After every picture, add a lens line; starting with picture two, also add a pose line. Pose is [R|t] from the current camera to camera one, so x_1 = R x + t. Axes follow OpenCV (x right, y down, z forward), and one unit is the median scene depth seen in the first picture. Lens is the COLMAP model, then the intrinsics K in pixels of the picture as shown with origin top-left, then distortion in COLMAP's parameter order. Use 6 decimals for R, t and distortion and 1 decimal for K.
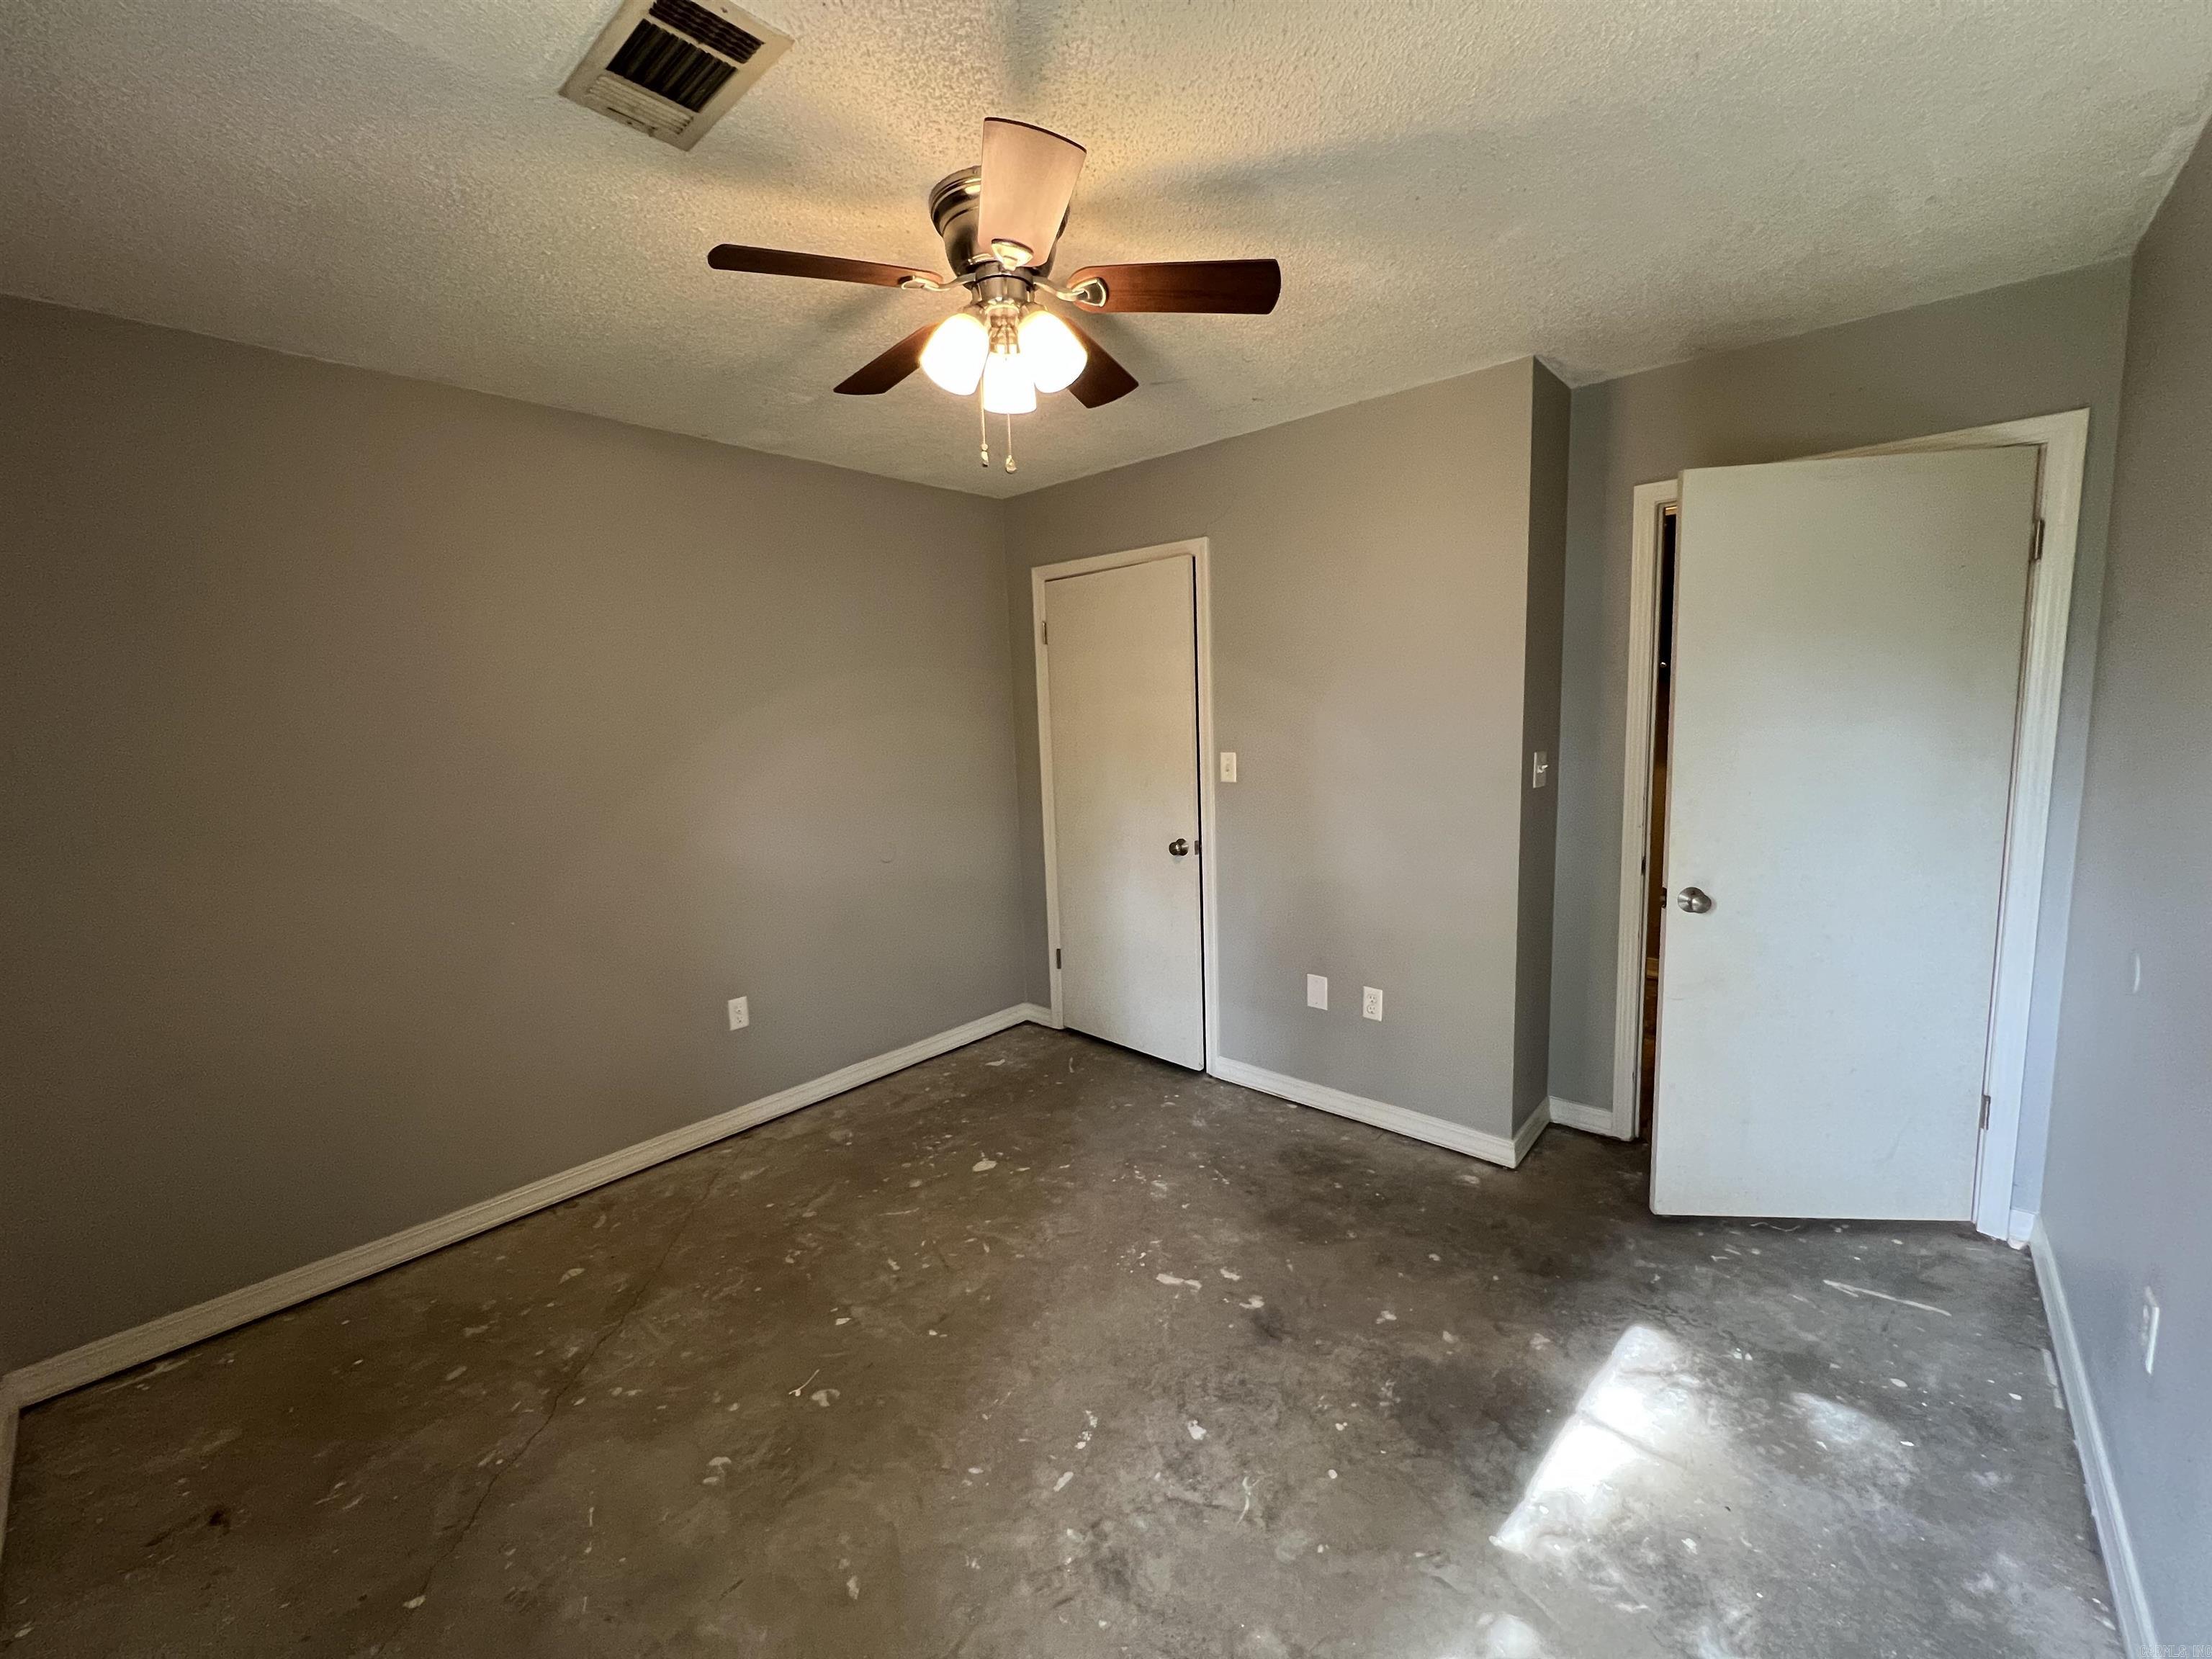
lens RADIAL K [[882.0, 0, 1097.5], [0, 882.0, 825.5], [0, 0, 1]] dist [-0.004545, -0.000001]
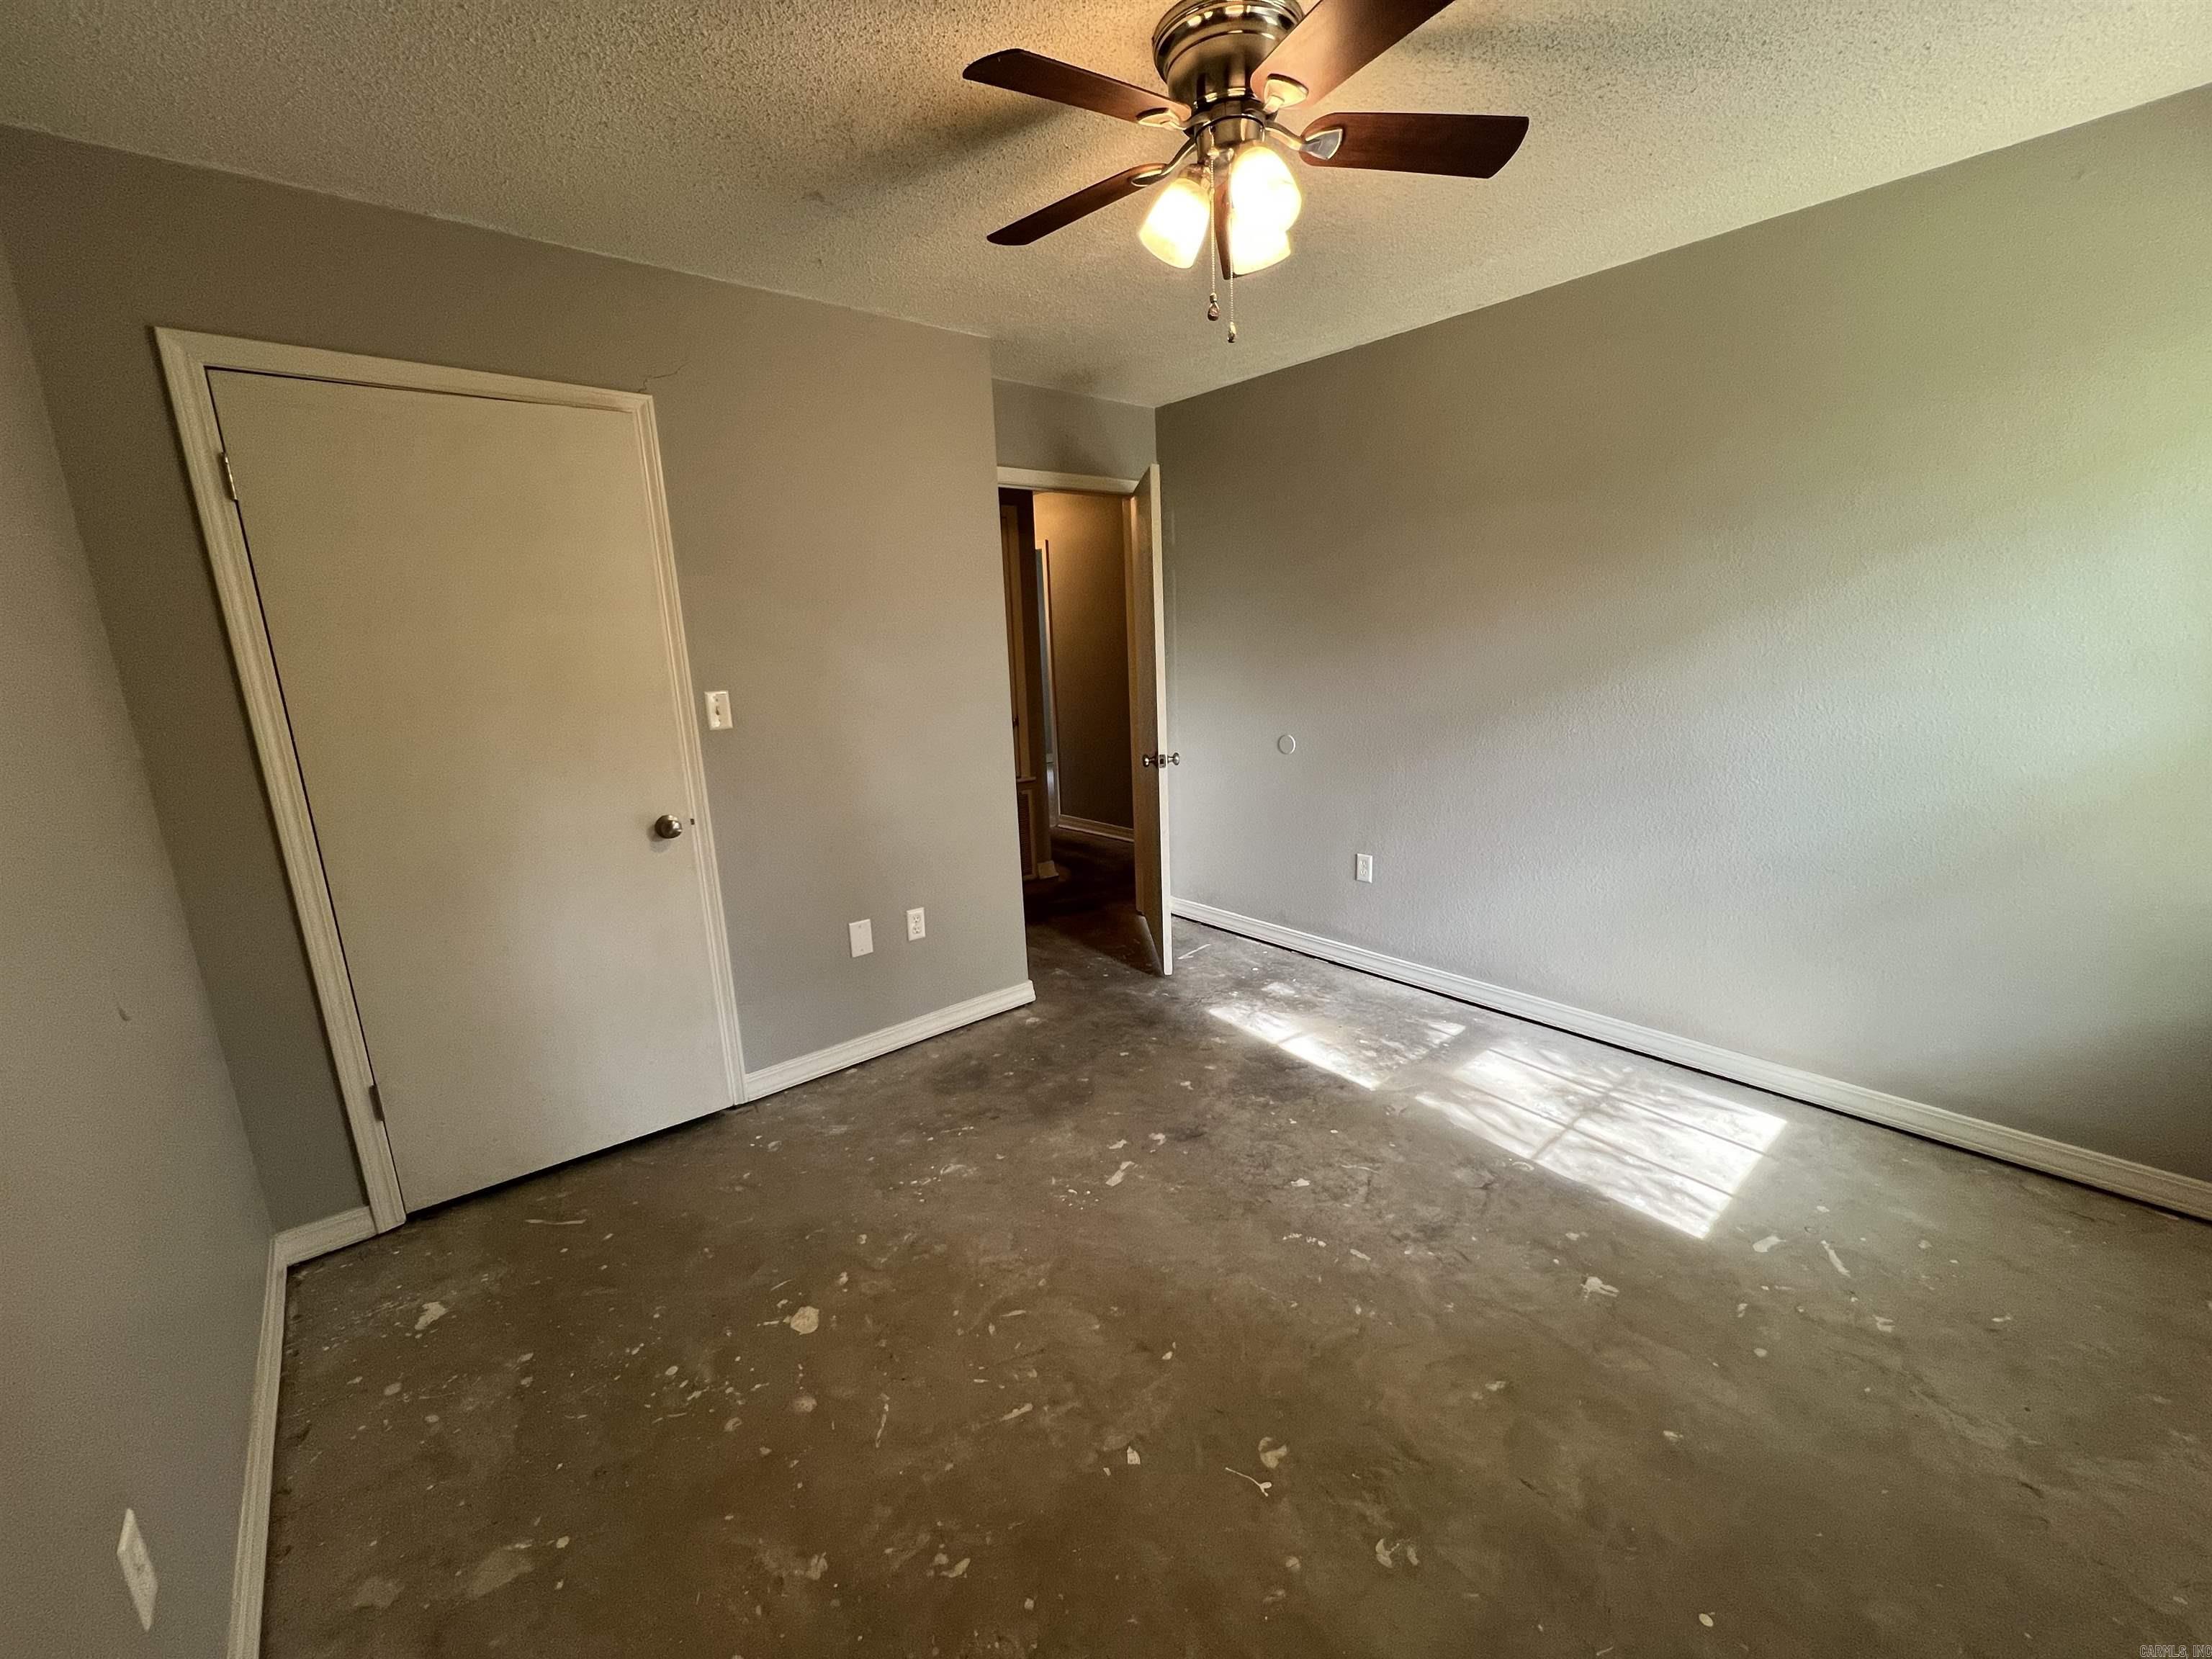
lens RADIAL K [[888.5, 0, 1103.6], [0, 888.5, 830.6], [0, 0, 1]] dist [-0.005786, 0.000170]
pose [[0.126258, -0.186251, 0.974356, -0.871587], [0.160205, 0.973151, 0.165262, -0.054154], [-0.978976, 0.135231, 0.152707, 0.817231]]
